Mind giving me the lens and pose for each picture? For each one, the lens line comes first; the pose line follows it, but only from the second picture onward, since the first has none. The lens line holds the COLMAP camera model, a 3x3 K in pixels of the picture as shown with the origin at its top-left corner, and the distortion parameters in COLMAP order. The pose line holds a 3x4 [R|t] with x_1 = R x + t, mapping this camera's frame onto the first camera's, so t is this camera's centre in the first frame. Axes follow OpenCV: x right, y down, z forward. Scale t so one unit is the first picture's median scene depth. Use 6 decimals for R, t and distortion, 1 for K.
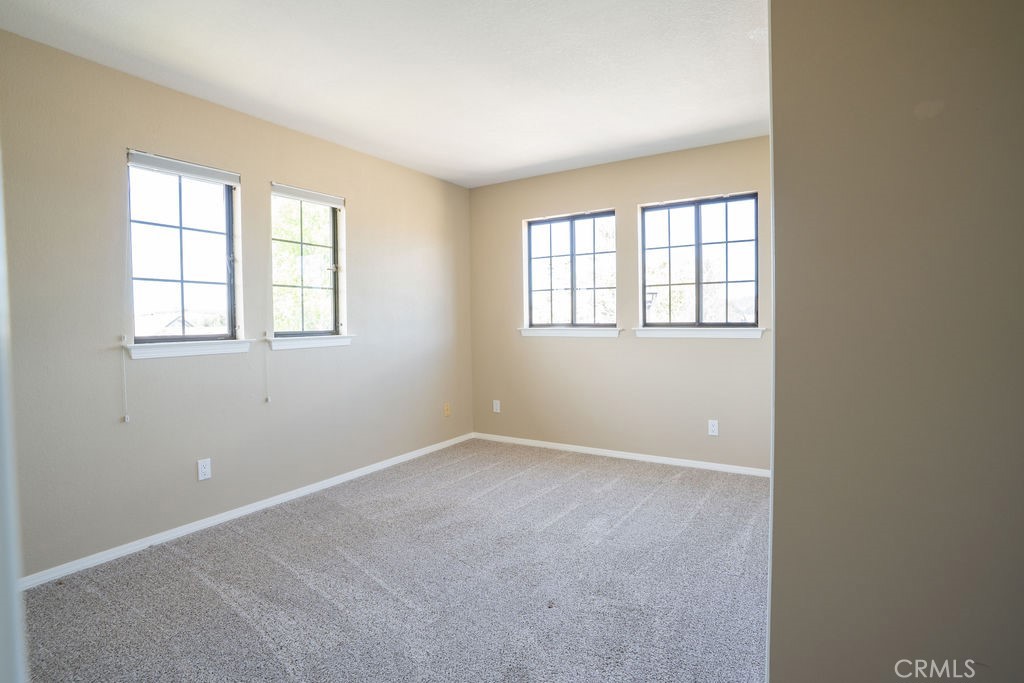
lens RADIAL K [[501.6, 0, 516.2], [0, 501.6, 342.0], [0, 0, 1]] dist [-0.035500, 0.000534]
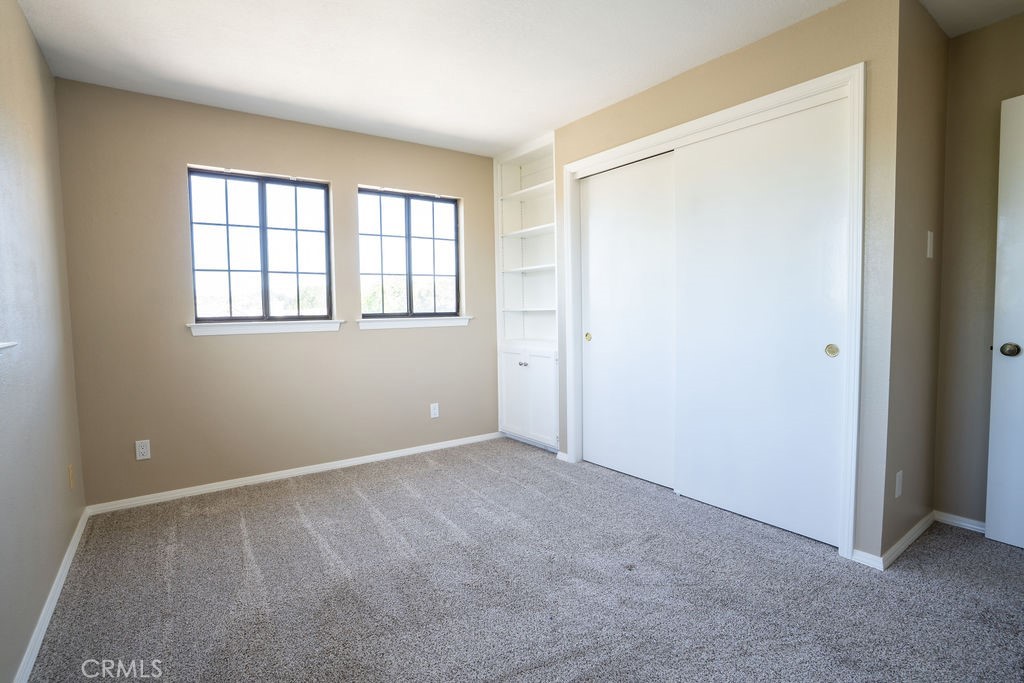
lens RADIAL K [[501.6, 0, 507.0], [0, 501.6, 339.3], [0, 0, 1]] dist [-0.035500, 0.000534]
pose [[0.407389, -0.053310, 0.911698, -0.487921], [0.051577, 0.998045, 0.035312, -0.010400], [-0.911797, 0.032637, 0.409341, 0.386671]]
